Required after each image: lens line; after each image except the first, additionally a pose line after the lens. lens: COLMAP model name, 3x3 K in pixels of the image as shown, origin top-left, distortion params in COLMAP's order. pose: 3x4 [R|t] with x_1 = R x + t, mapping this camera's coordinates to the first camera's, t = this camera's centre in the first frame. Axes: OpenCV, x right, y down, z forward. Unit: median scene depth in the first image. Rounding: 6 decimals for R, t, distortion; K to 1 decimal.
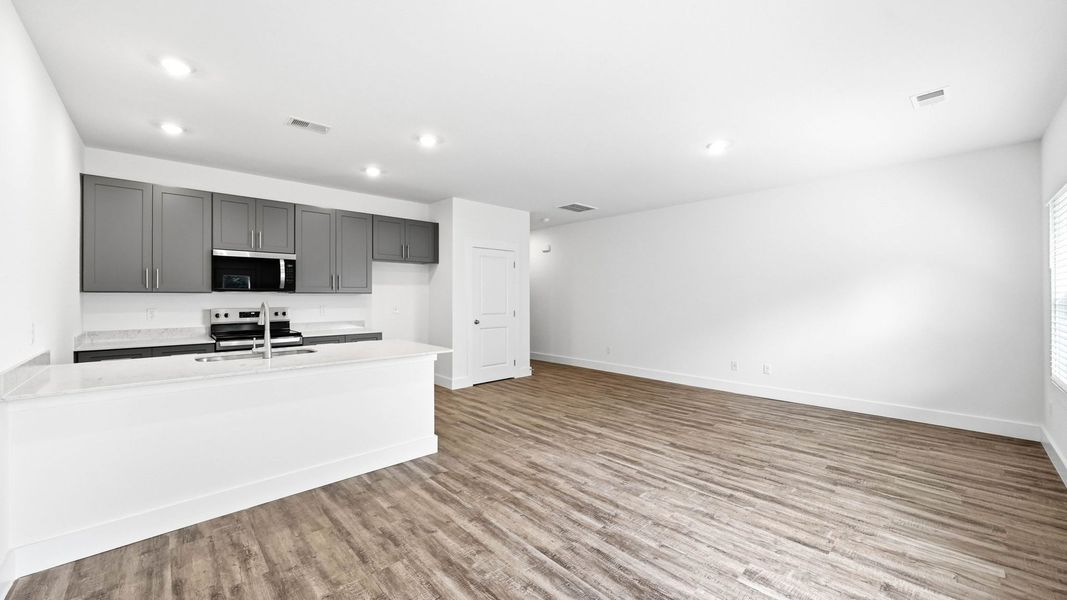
lens RADIAL K [[410.5, 0, 532.5], [0, 410.5, 294.1], [0, 0, 1]] dist [-0.001946, -0.000363]
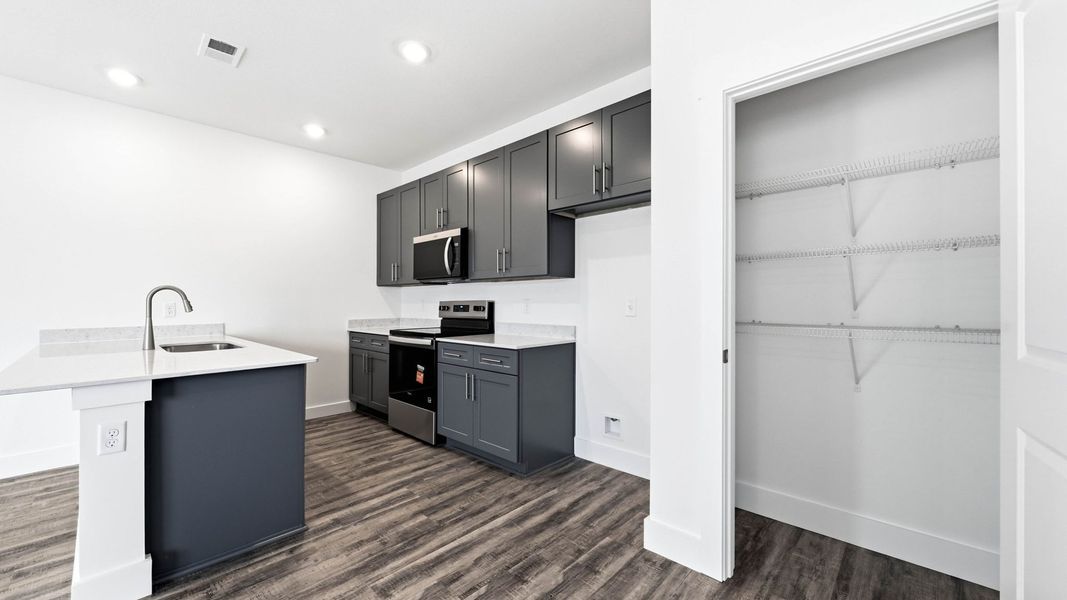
lens RADIAL K [[410.5, 0, 532.5], [0, 410.5, 294.1], [0, 0, 1]] dist [-0.001946, -0.000363]
pose [[0.056687, -0.018574, -0.998219, 0.219009], [0.007955, 0.999804, -0.018151, 0.047266], [0.998360, -0.006912, 0.056823, 1.396626]]
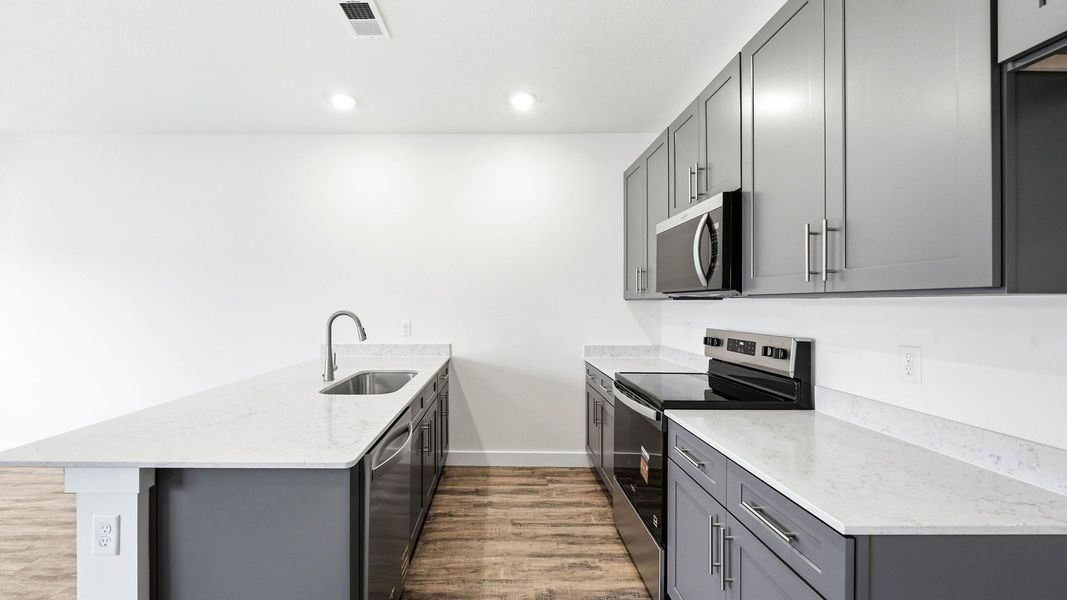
lens RADIAL K [[422.5, 0, 498.2], [0, 422.5, 299.7], [0, 0, 1]] dist [-0.002126, -0.000441]
pose [[-0.689471, -0.009163, -0.724256, -0.208241], [-0.001833, 0.999939, -0.010906, 0.005151], [0.724311, -0.006192, -0.689445, 1.432354]]
